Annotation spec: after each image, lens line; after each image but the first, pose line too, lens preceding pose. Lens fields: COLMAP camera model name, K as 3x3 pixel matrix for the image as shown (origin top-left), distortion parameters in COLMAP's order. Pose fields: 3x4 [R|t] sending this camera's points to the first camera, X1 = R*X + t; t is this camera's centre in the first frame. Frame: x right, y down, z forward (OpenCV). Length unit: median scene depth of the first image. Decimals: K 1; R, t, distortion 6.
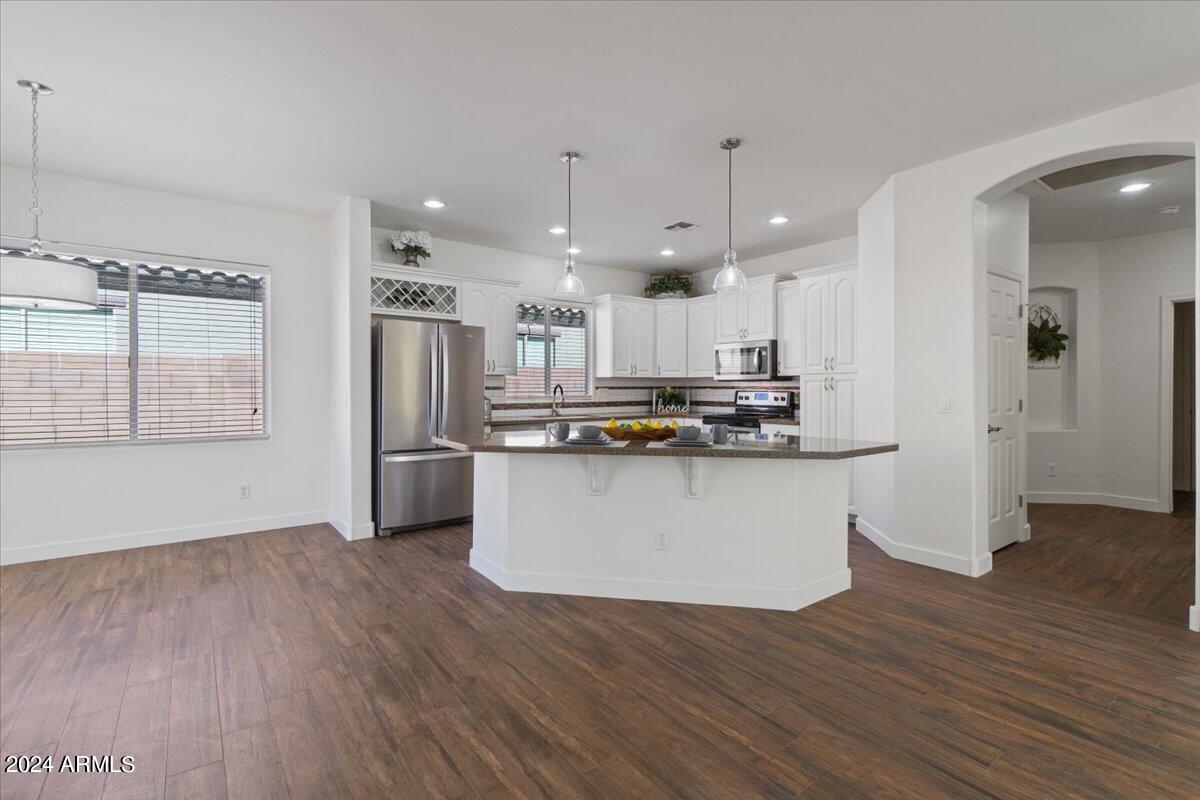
lens RADIAL K [[547.3, 0, 598.8], [0, 547.3, 394.7], [0, 0, 1]] dist [0.001539, -0.000176]
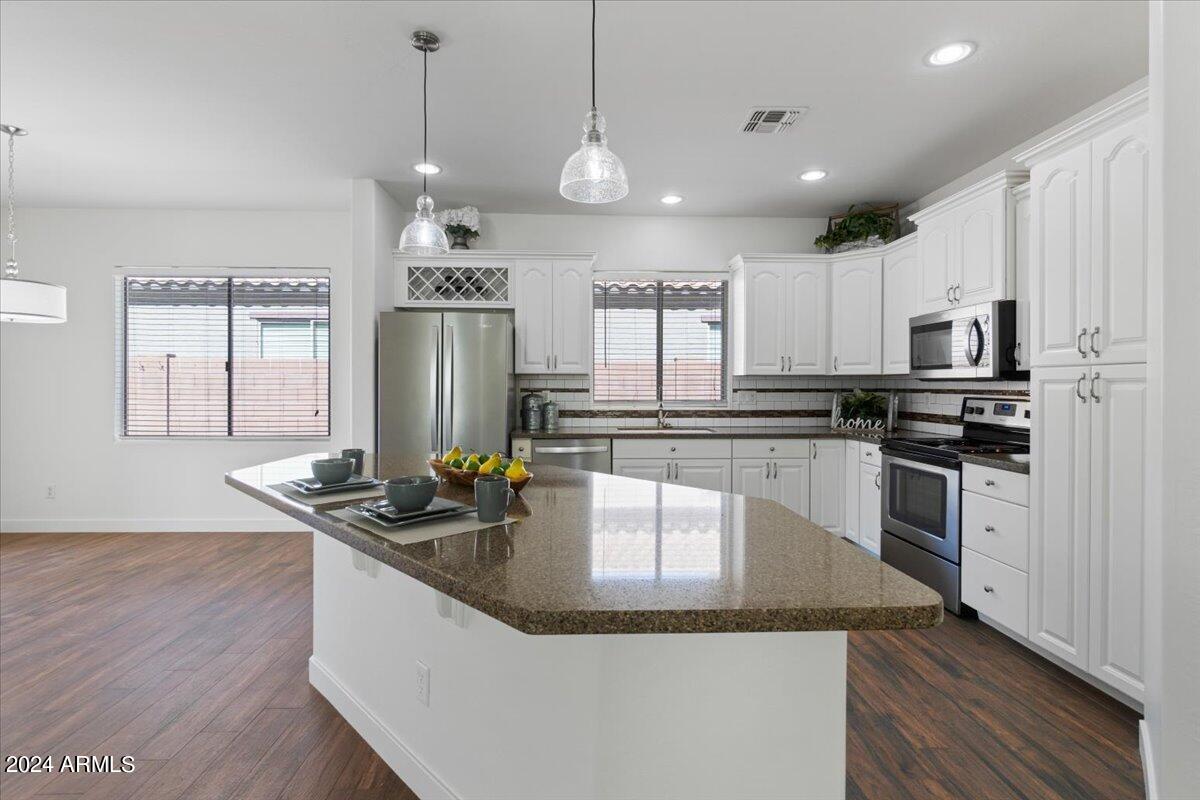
lens RADIAL K [[565.2, 0, 591.4], [0, 565.2, 391.6], [0, 0, 1]] dist [-0.005386, -0.000057]
pose [[0.819144, 0.008725, -0.573522, 0.312985], [-0.009203, 0.999956, 0.002068, -0.012682], [0.573515, 0.003584, 0.819187, 0.353205]]
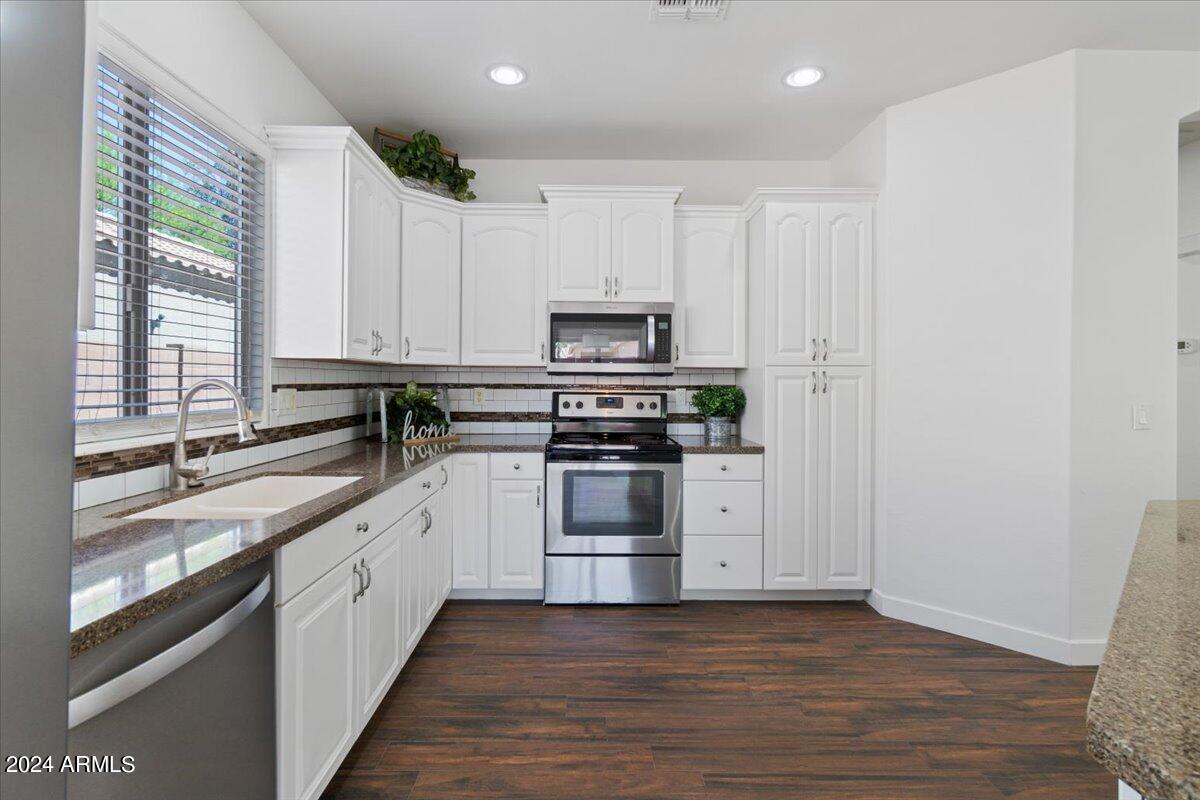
lens RADIAL K [[573.6, 0, 598.1], [0, 573.6, 382.8], [0, 0, 1]] dist [0.001529, 0.000190]
pose [[0.589515, 0.003441, 0.807750, -0.214207], [0.004651, 0.999960, -0.007655, -0.013939], [-0.807744, 0.008270, 0.589475, 0.730714]]
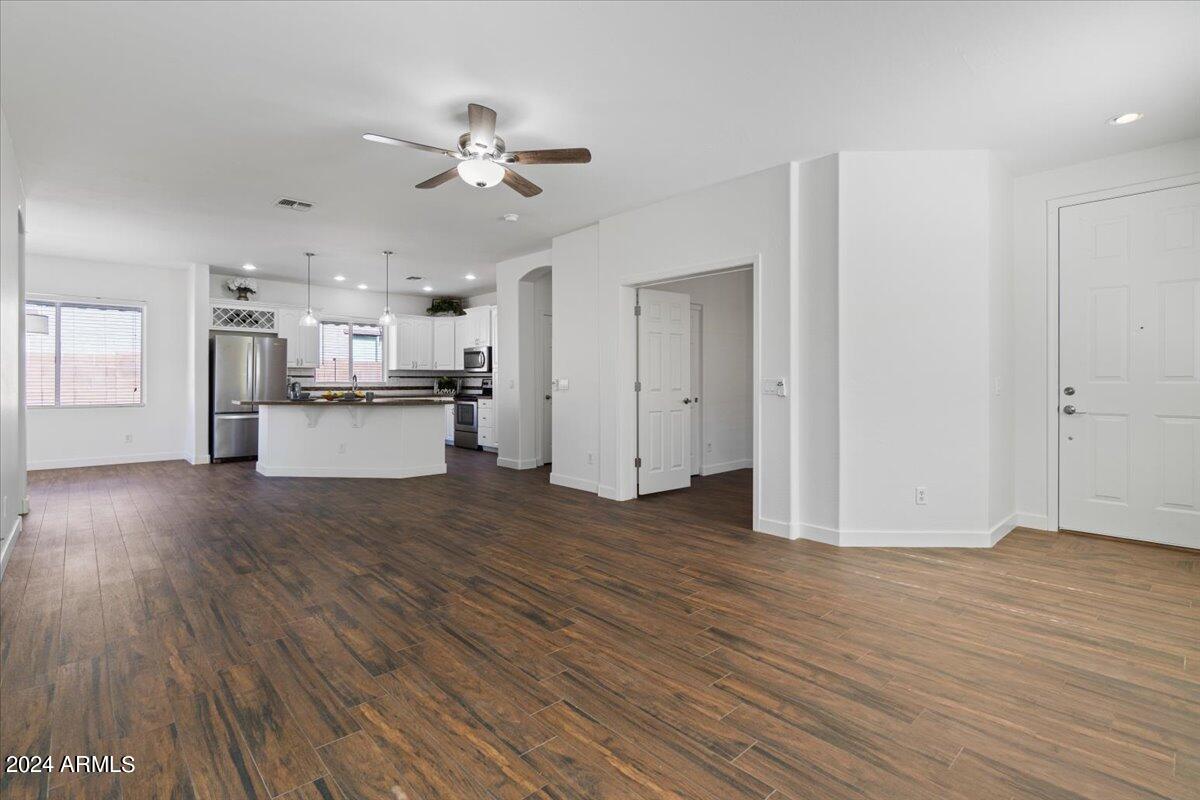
lens RADIAL K [[573.6, 0, 598.1], [0, 573.6, 382.8], [0, 0, 1]] dist [0.001529, 0.000190]
pose [[0.995461, 0.002060, 0.095148, 0.483712], [-0.001004, 0.999937, -0.011145, 0.023410], [-0.095165, 0.010999, 0.995401, -0.695171]]
